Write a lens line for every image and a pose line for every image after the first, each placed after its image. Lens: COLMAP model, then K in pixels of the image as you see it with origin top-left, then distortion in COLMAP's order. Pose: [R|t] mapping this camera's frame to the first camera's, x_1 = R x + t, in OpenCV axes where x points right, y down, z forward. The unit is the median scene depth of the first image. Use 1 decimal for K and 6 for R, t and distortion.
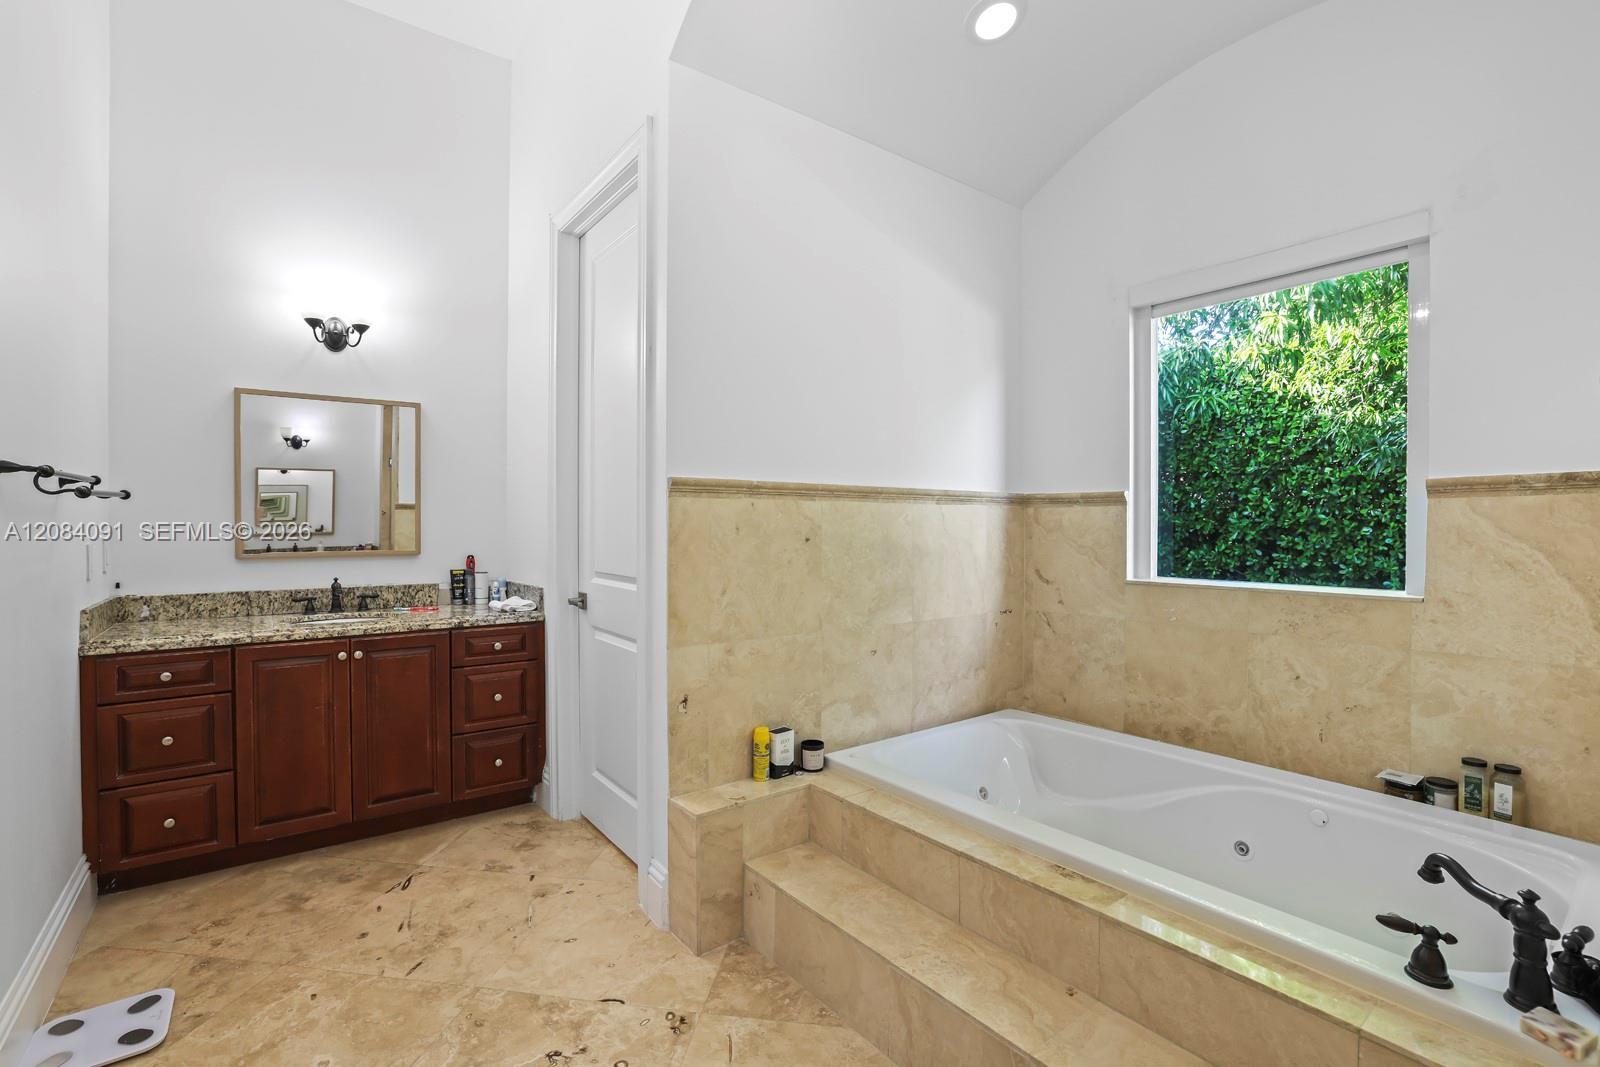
lens RADIAL K [[736.8, 0, 800.0], [0, 736.8, 533.5], [0, 0, 1]] dist [-0.035568, 0.000356]
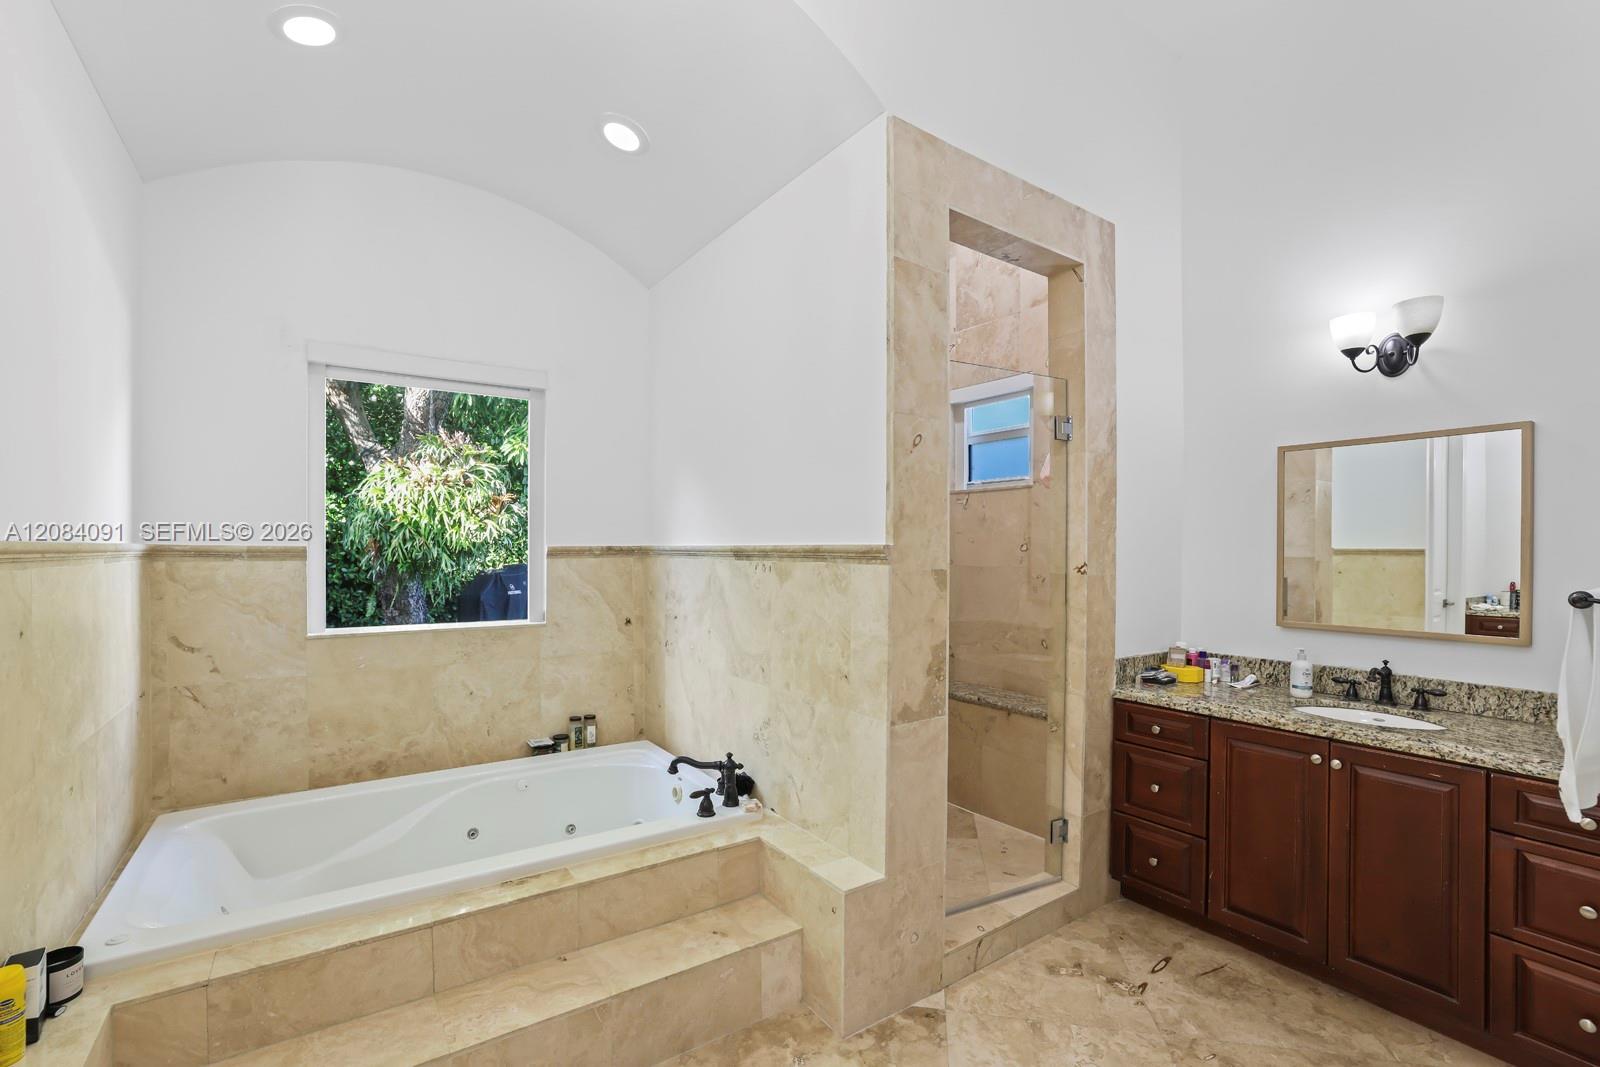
lens RADIAL K [[706.7, 0, 802.8], [0, 706.7, 549.8], [0, 0, 1]] dist [-0.024709, 0.000692]
pose [[0.020397, -0.004570, 0.999782, -0.585580], [0.000792, 0.999989, 0.004555, -0.068504], [-0.999792, 0.000699, 0.020401, 0.371731]]
